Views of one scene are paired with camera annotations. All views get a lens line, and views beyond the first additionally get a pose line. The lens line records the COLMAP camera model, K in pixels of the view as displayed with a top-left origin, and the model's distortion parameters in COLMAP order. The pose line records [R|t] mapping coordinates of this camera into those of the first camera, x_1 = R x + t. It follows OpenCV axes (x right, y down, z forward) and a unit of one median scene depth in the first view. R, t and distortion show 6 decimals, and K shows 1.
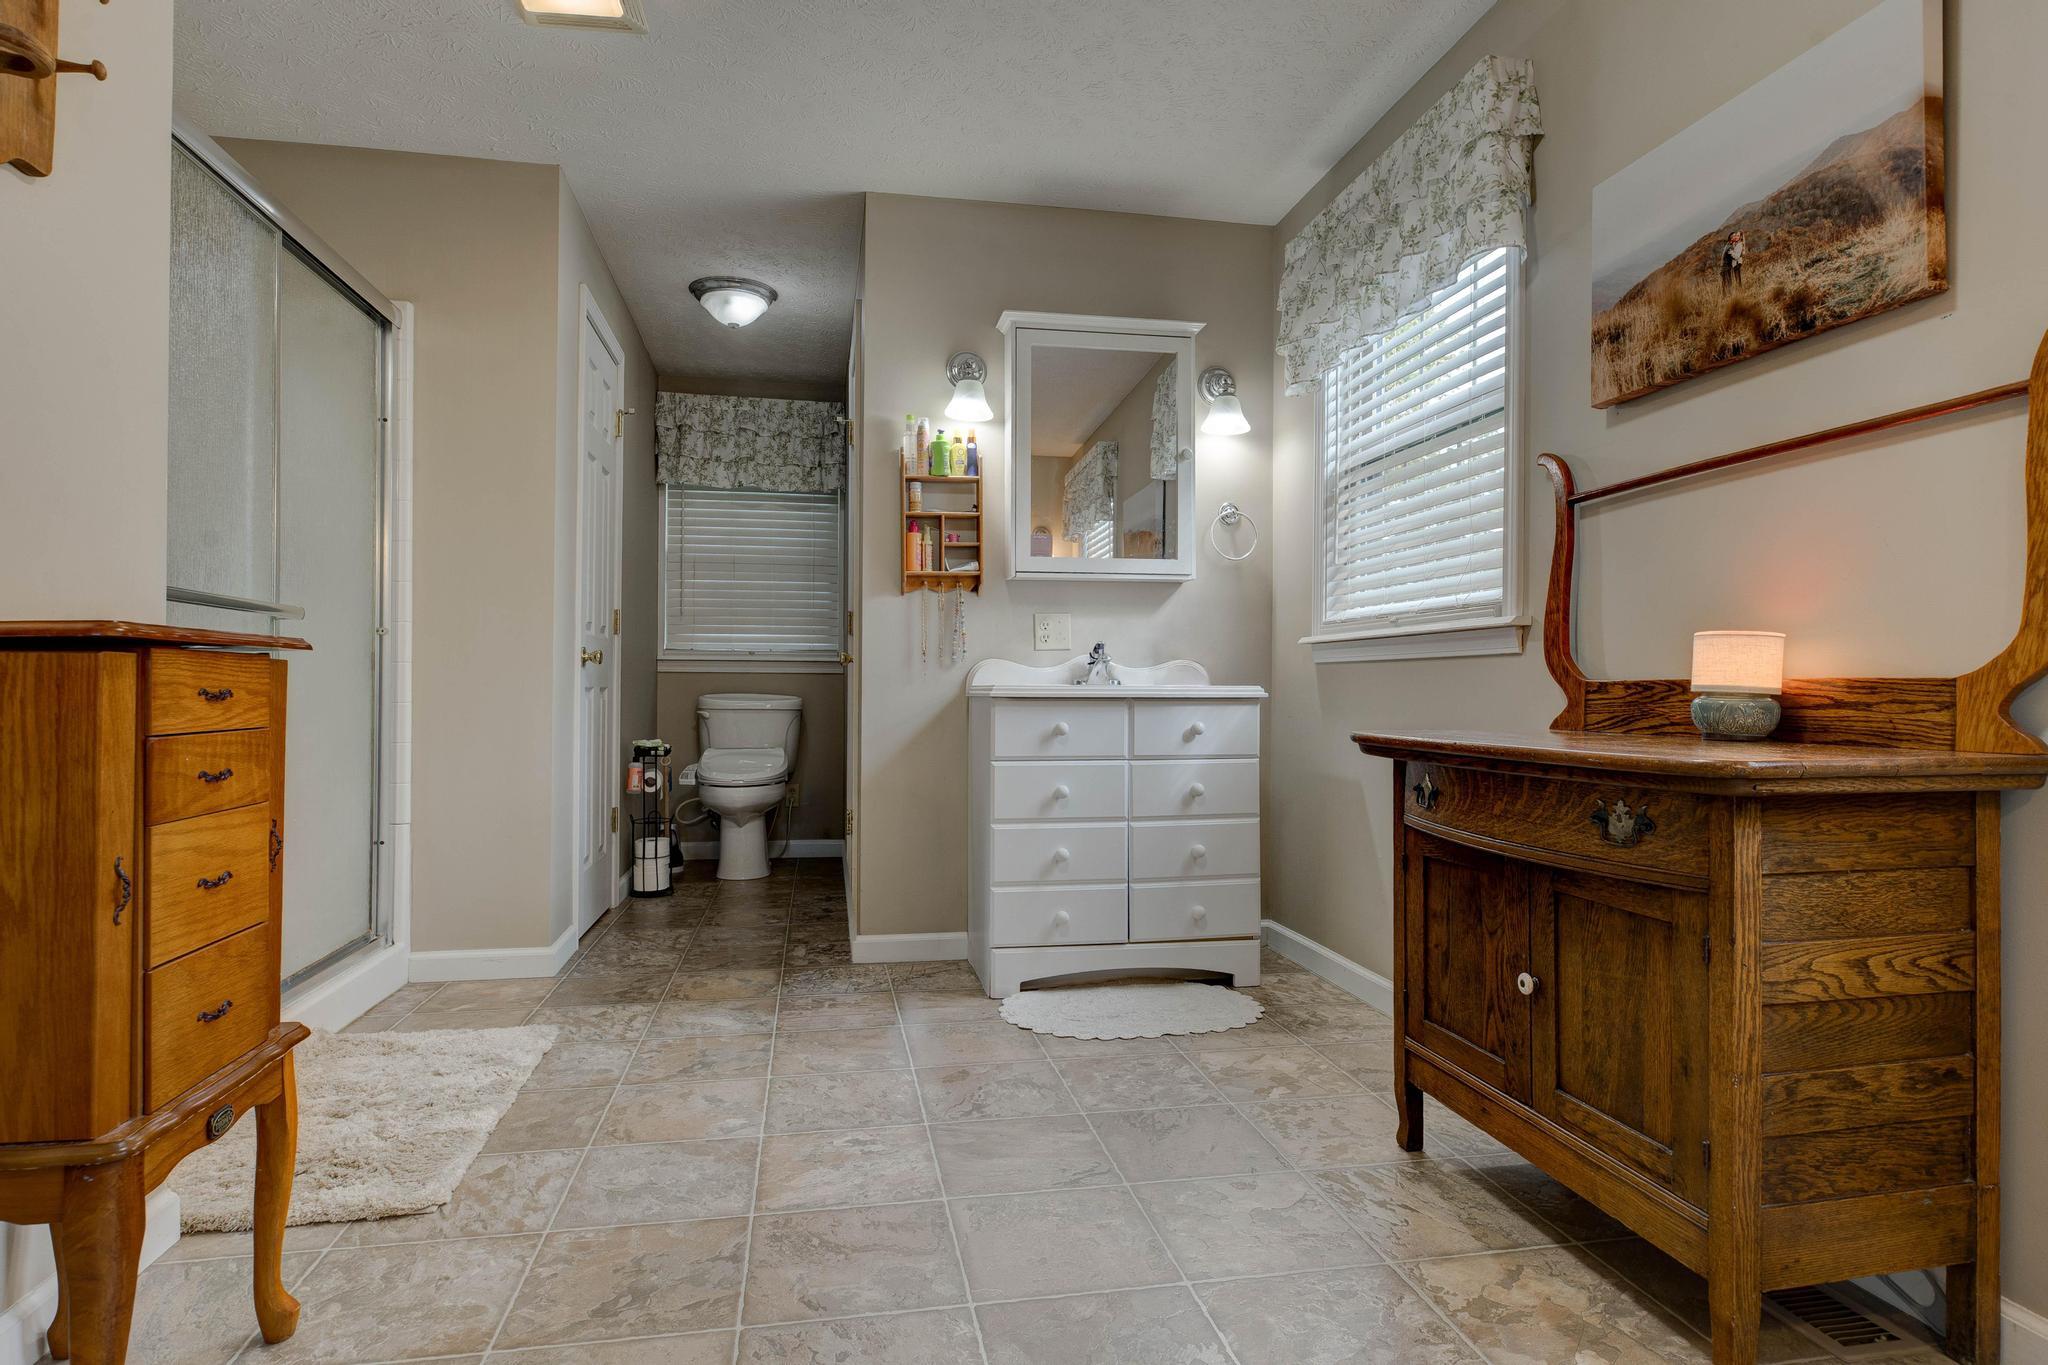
lens RADIAL K [[1090.8, 0, 981.9], [0, 1090.8, 685.0], [0, 0, 1]] dist [-0.001077, 0.000675]
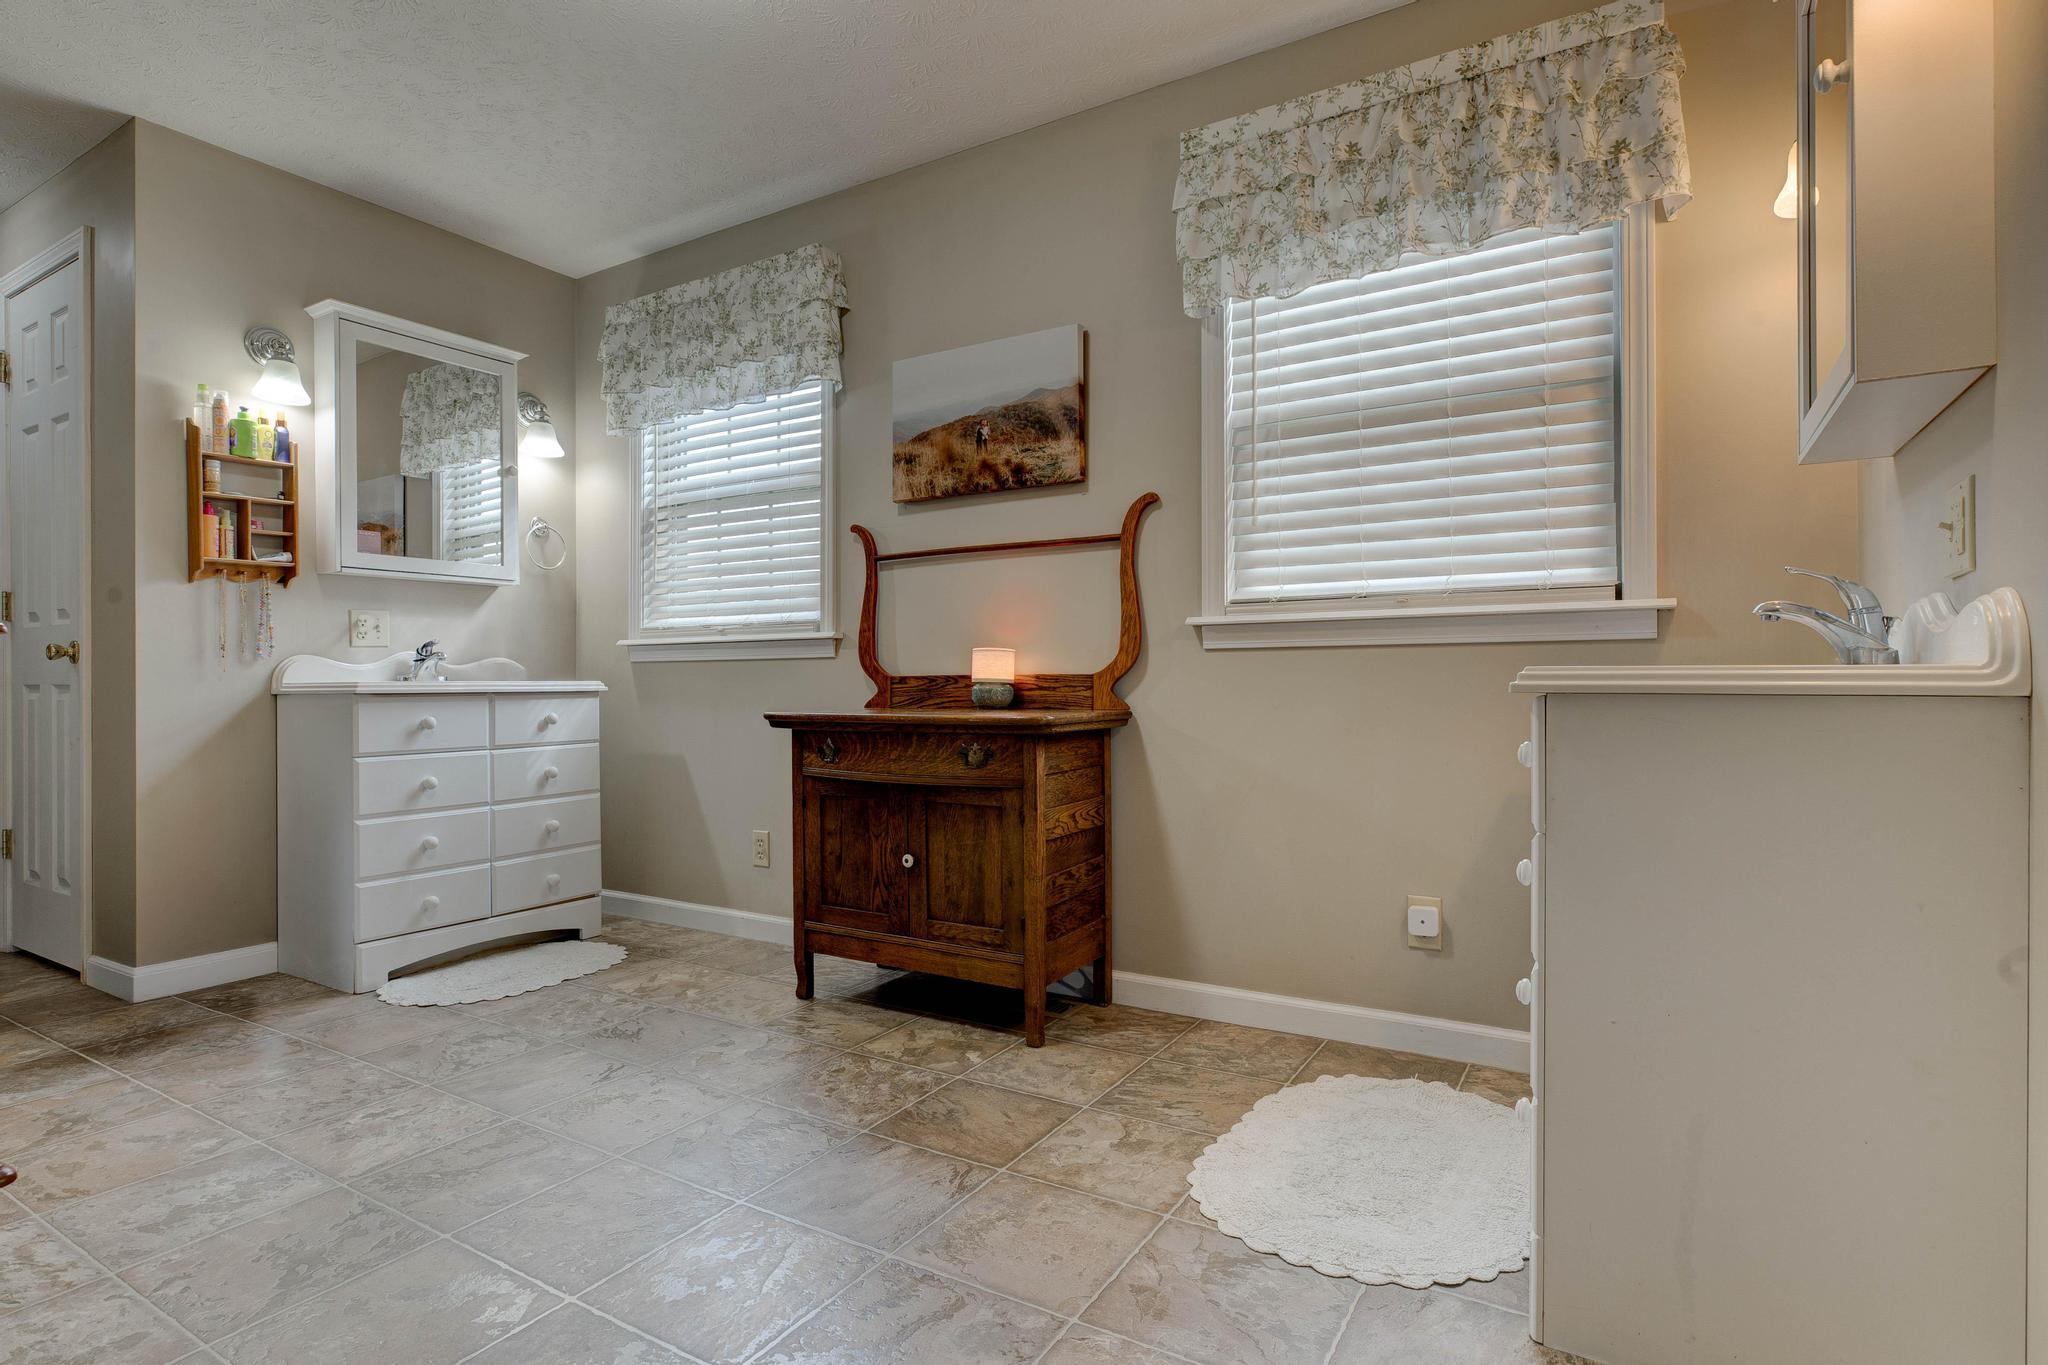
lens RADIAL K [[1090.8, 0, 981.9], [0, 1090.8, 685.0], [0, 0, 1]] dist [-0.001077, 0.000675]
pose [[0.673272, -0.008993, 0.739340, -0.435751], [0.005705, 0.999959, 0.006968, -0.000761], [-0.739373, -0.000473, 0.673296, -0.127553]]
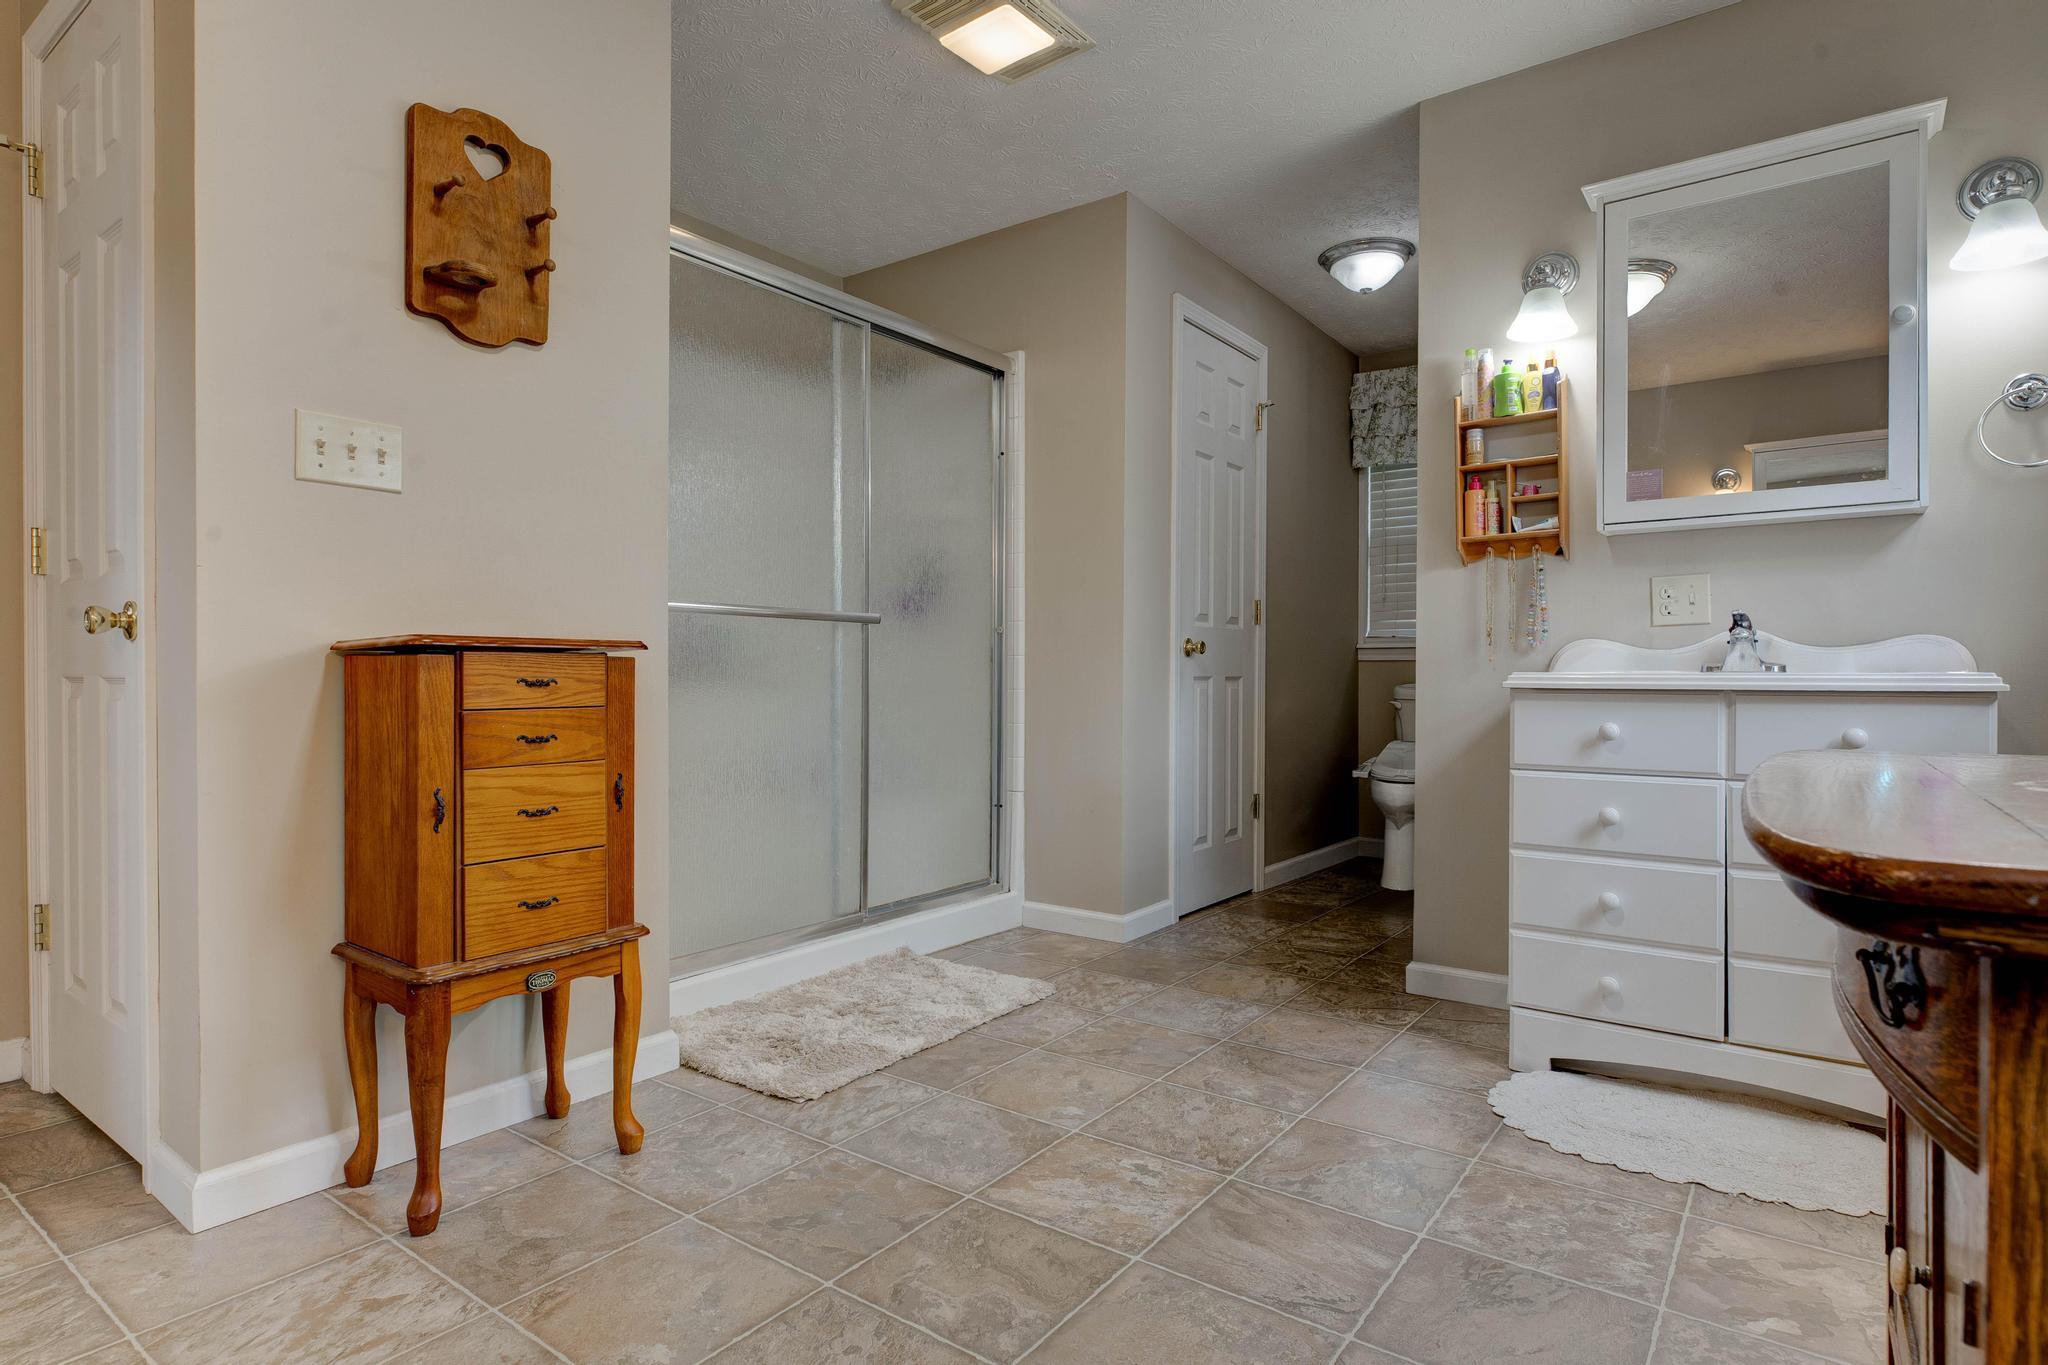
lens RADIAL K [[1054.9, 0, 992.4], [0, 1054.9, 681.8], [0, 0, 1]] dist [-0.002671, -0.000279]
pose [[0.689024, 0.001571, -0.724737, 0.385351], [0.003584, 0.999978, 0.005575, 0.001244], [0.724729, -0.006439, 0.689004, 0.256869]]
